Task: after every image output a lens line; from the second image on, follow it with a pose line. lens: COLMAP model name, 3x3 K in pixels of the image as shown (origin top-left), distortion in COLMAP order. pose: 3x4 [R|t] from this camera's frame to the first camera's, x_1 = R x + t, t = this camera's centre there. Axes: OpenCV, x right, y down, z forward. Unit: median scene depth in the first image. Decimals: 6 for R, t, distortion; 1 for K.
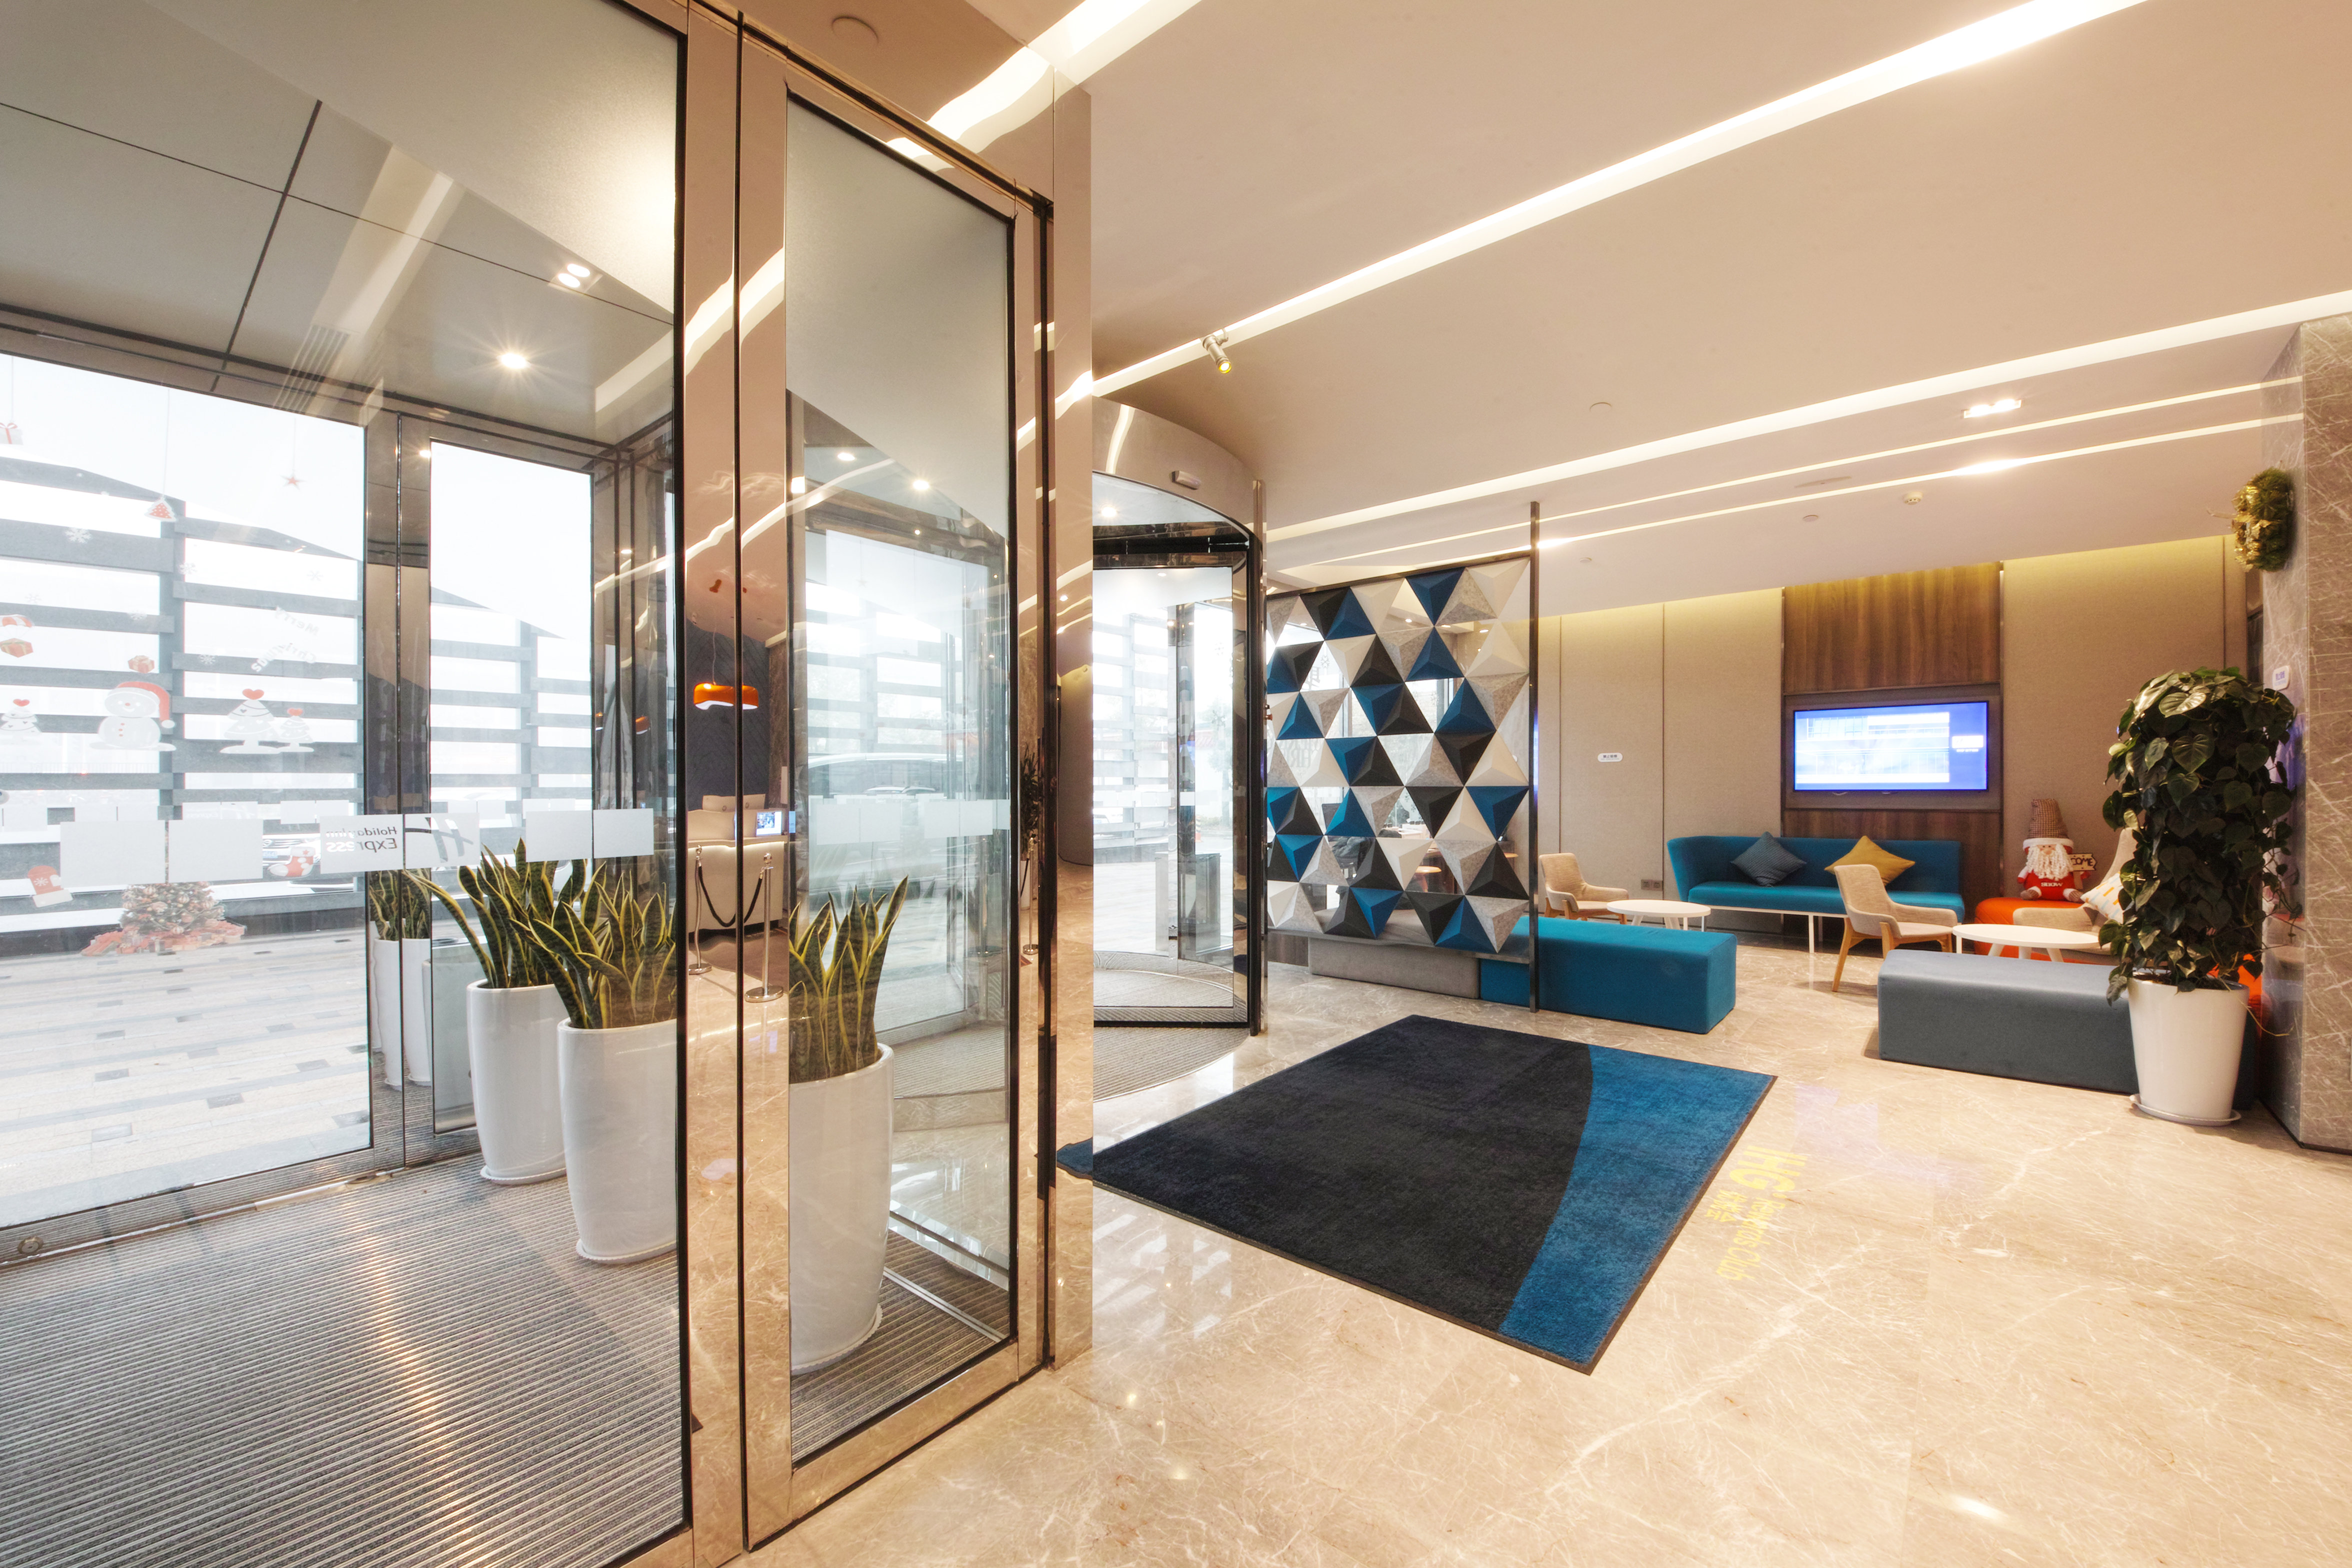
lens RADIAL K [[899.0, 0, 1100.5], [0, 899.0, 793.0], [0, 0, 1]] dist [-0.004540, -0.000032]
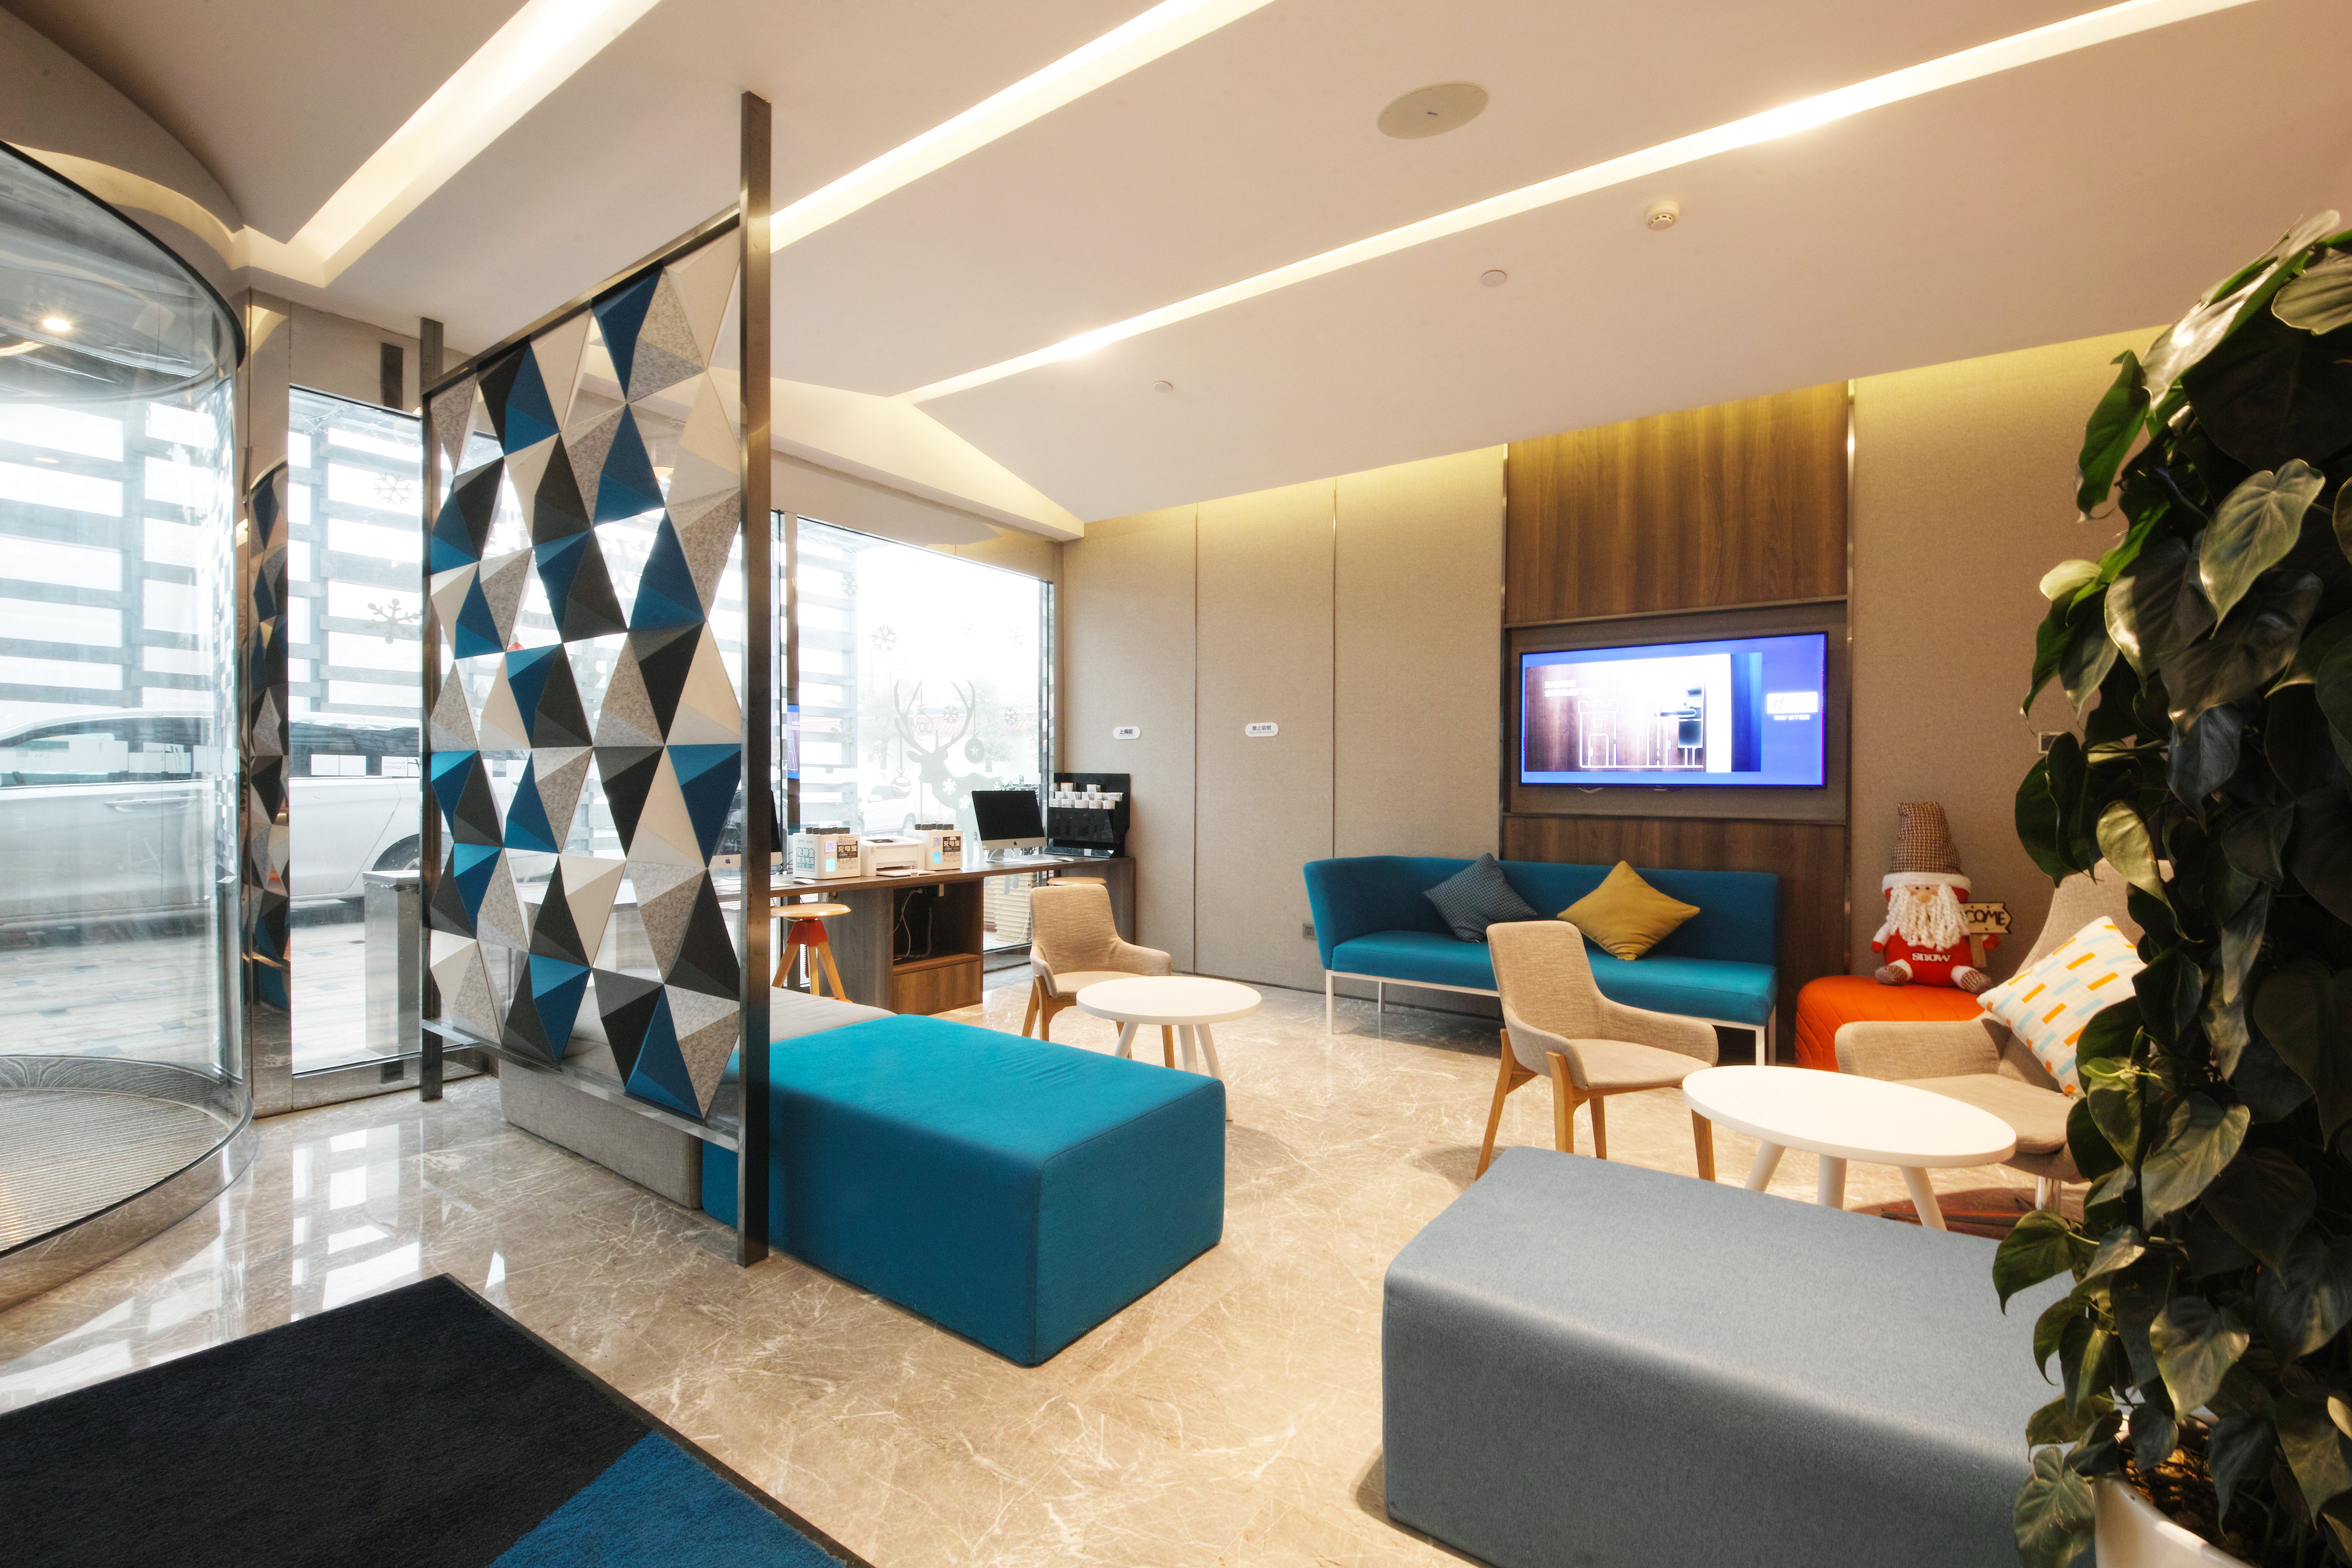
lens RADIAL K [[823.1, 0, 1152.3], [0, 823.1, 785.2], [0, 0, 1]] dist [0.015321, -0.001168]
pose [[0.999217, 0.020298, 0.033968, 0.559671], [-0.019731, 0.999662, -0.016934, 0.013939], [-0.034300, 0.016251, 0.999279, 0.496470]]
